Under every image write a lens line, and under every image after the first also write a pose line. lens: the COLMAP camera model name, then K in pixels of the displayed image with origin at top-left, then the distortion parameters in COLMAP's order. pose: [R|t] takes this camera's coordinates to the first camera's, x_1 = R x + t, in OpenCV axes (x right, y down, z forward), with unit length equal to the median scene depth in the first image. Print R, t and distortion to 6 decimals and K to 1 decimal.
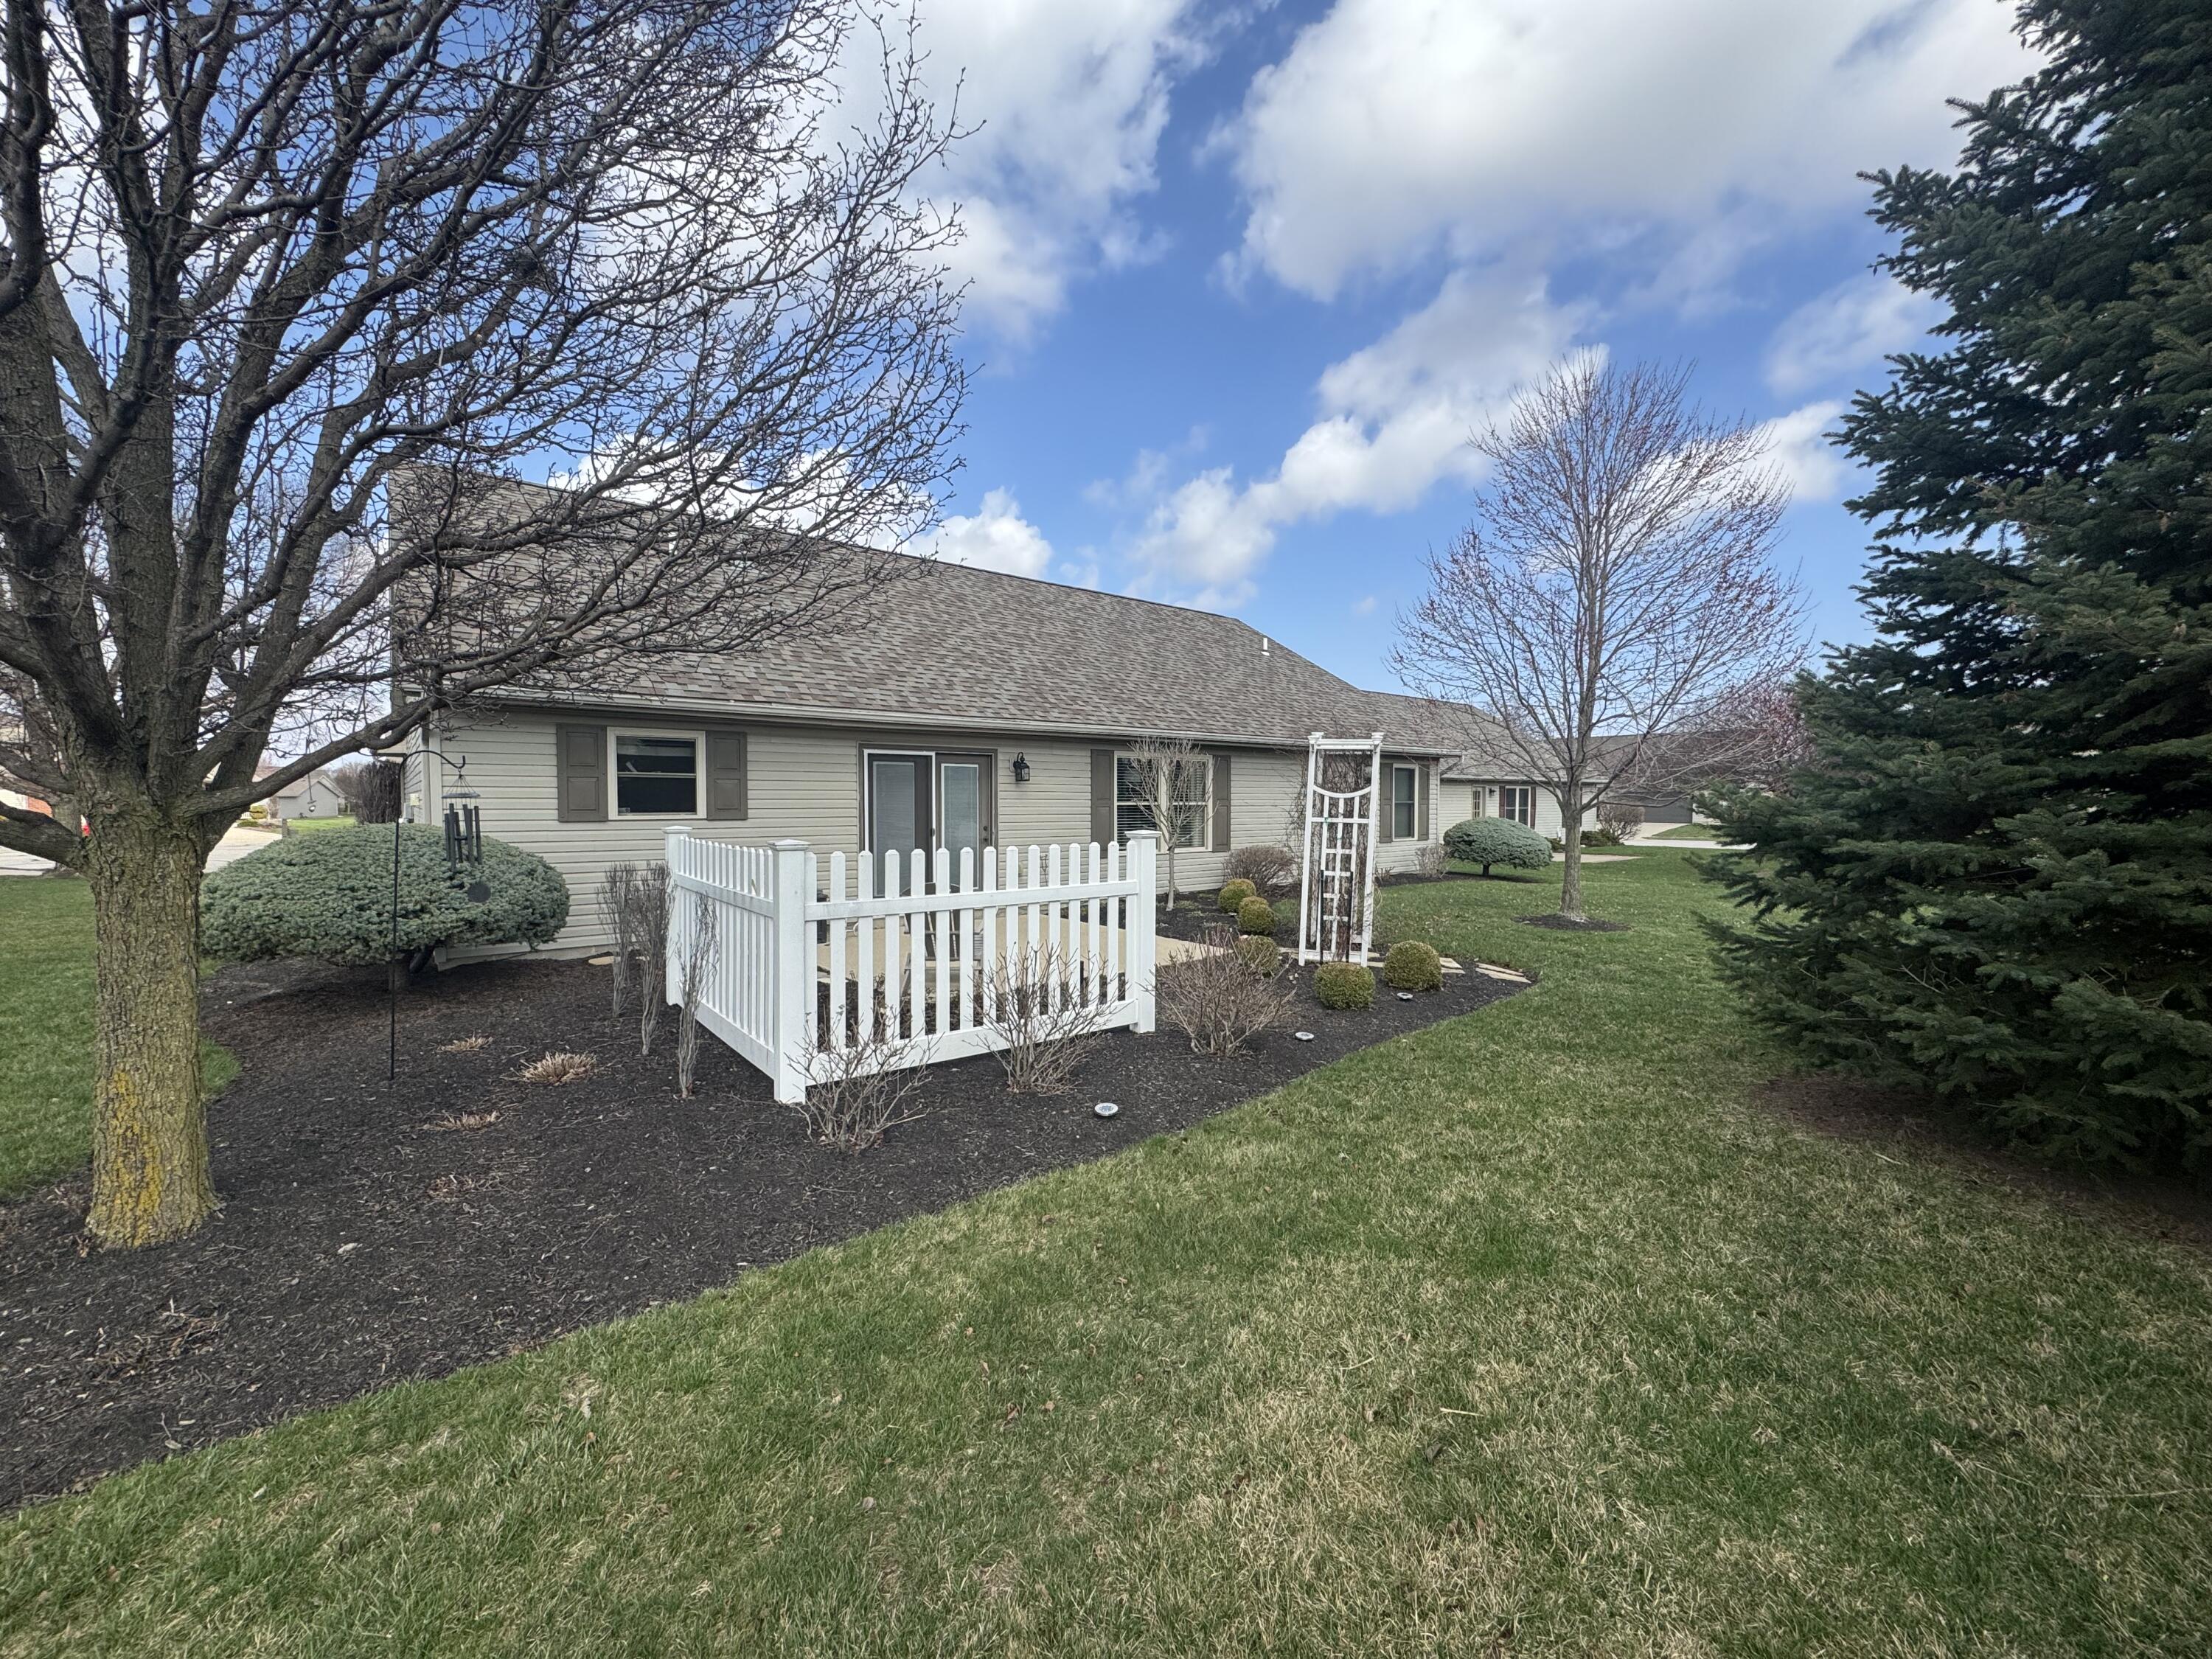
lens RADIAL K [[900.4, 0, 1110.1], [0, 900.4, 826.7], [0, 0, 1]] dist [0.000907, 0.000028]
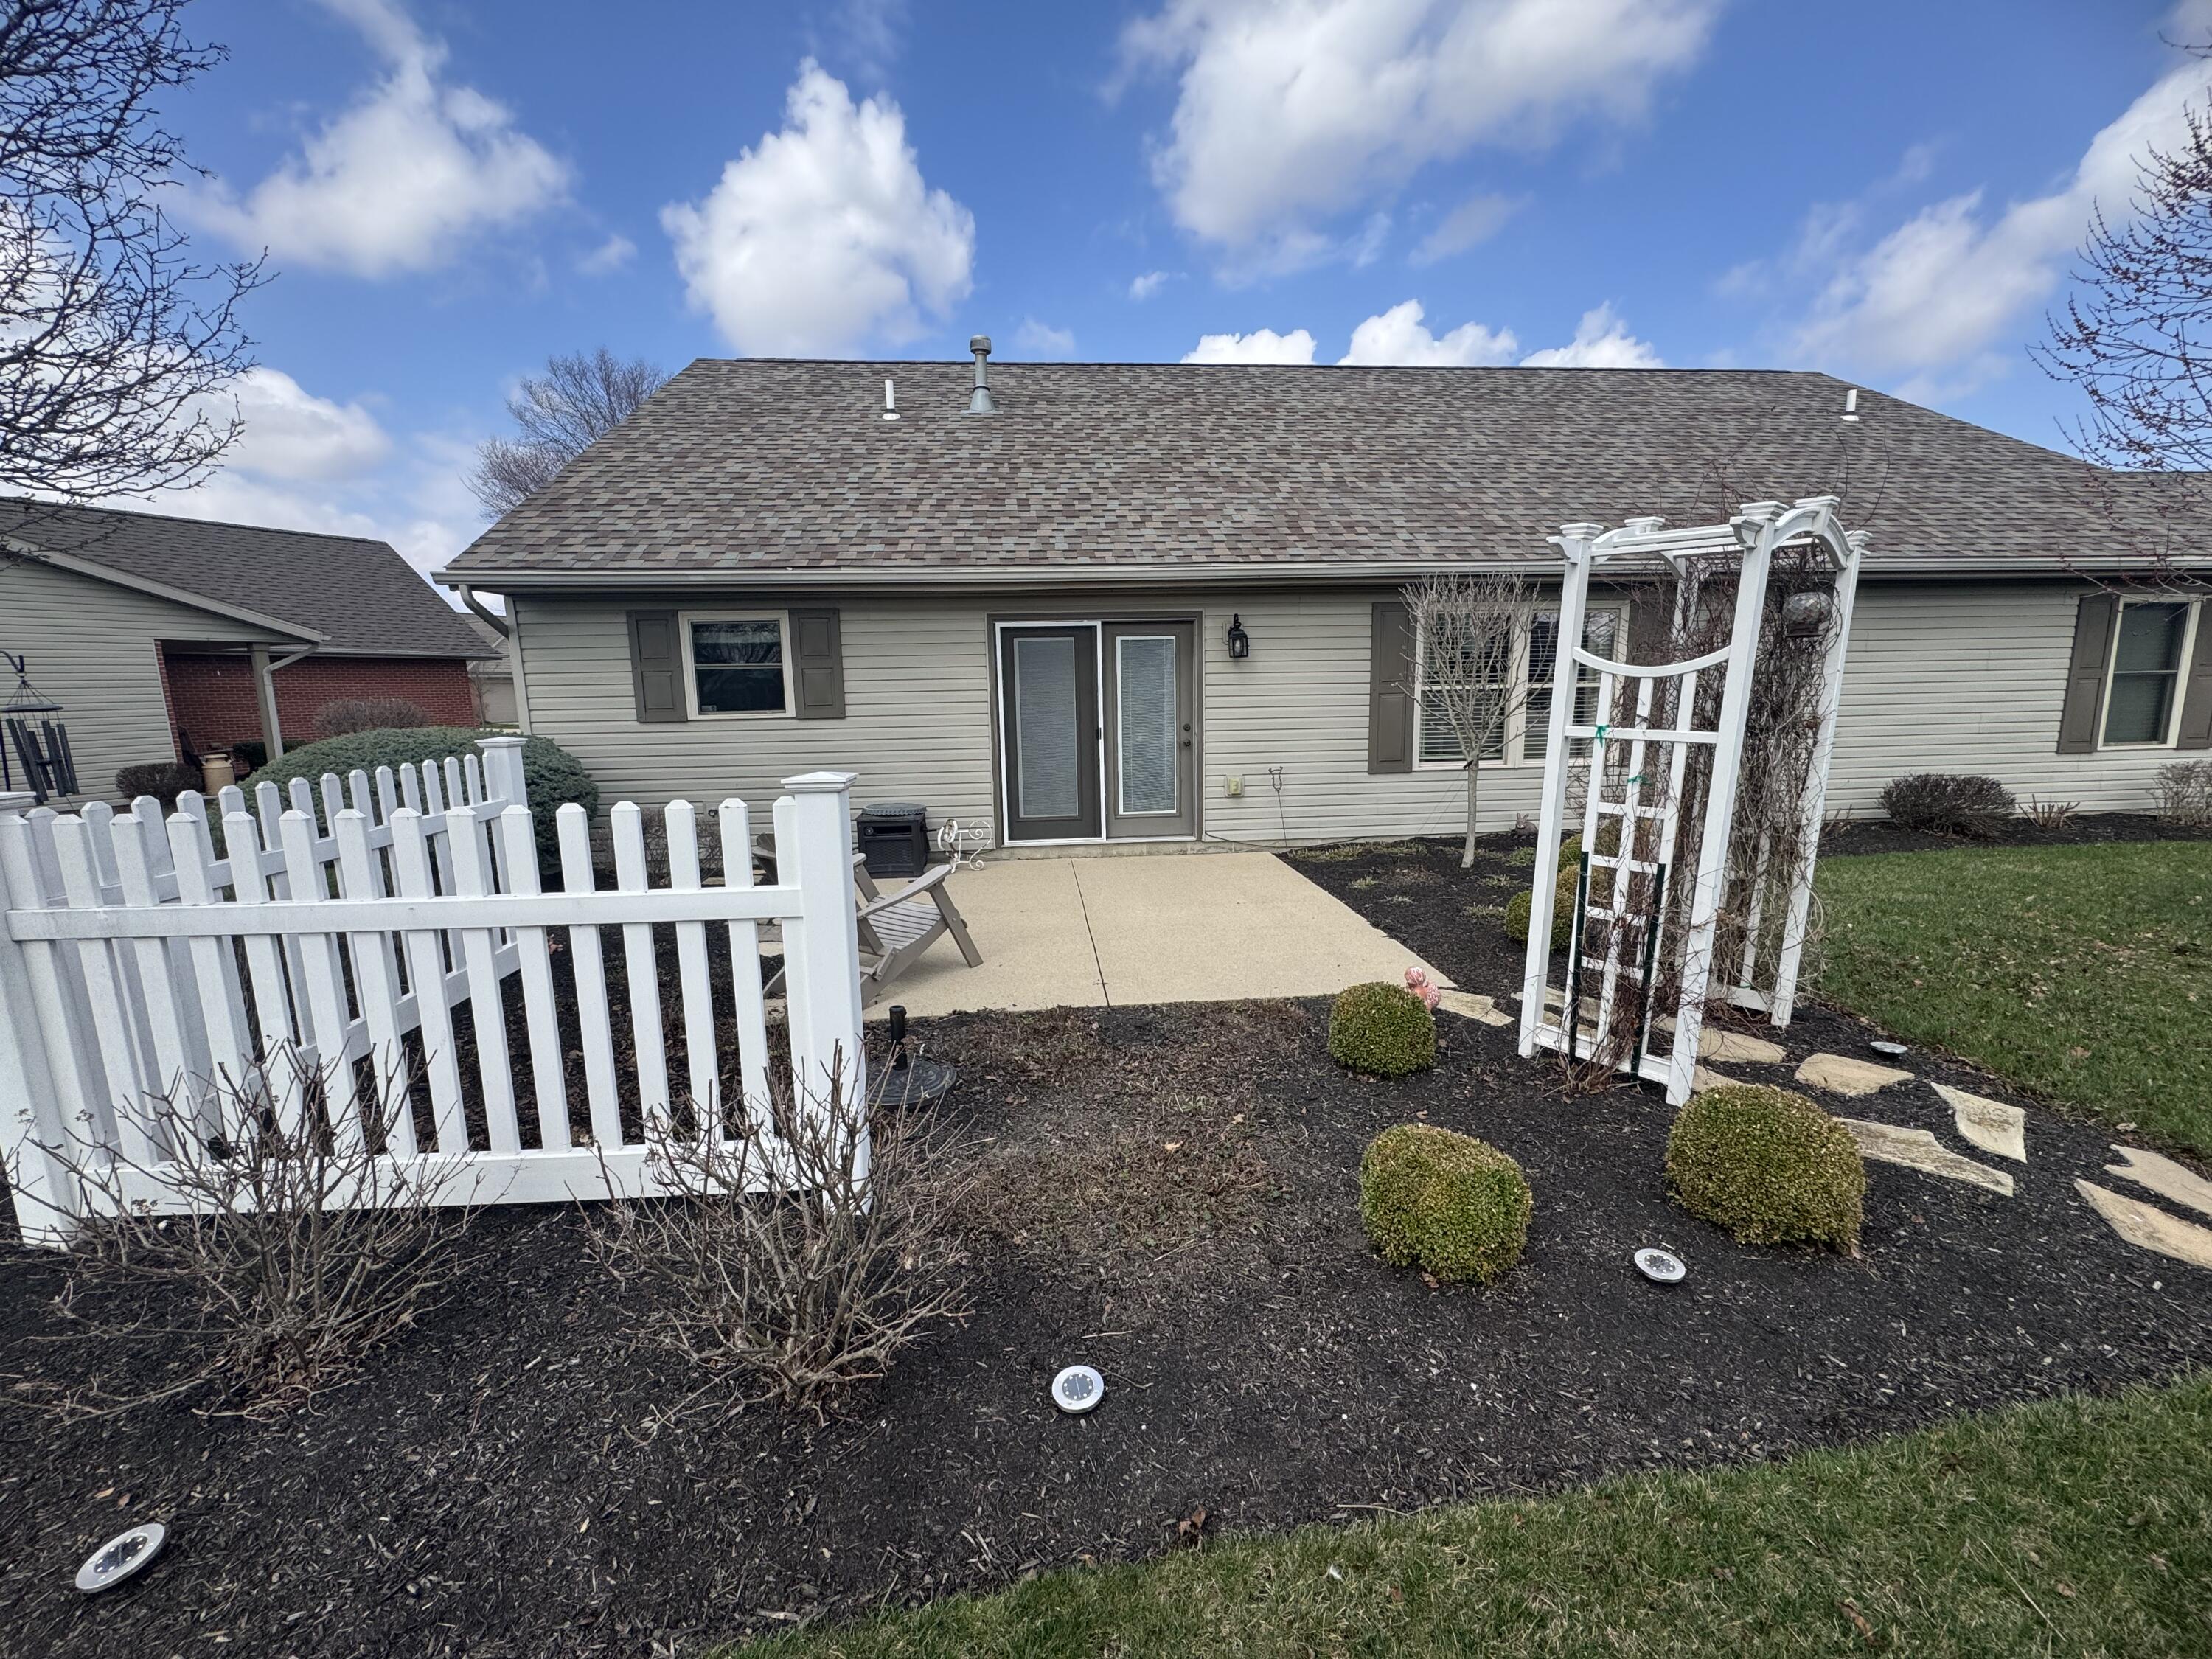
lens RADIAL K [[877.4, 0, 1105.2], [0, 877.4, 826.9], [0, 0, 1]] dist [-0.004351, 0.000049]
pose [[0.819715, 0.075159, -0.567819, 0.251951], [0.003252, 0.990727, 0.135832, -0.017472], [0.572763, -0.113190, 0.811869, 0.481734]]
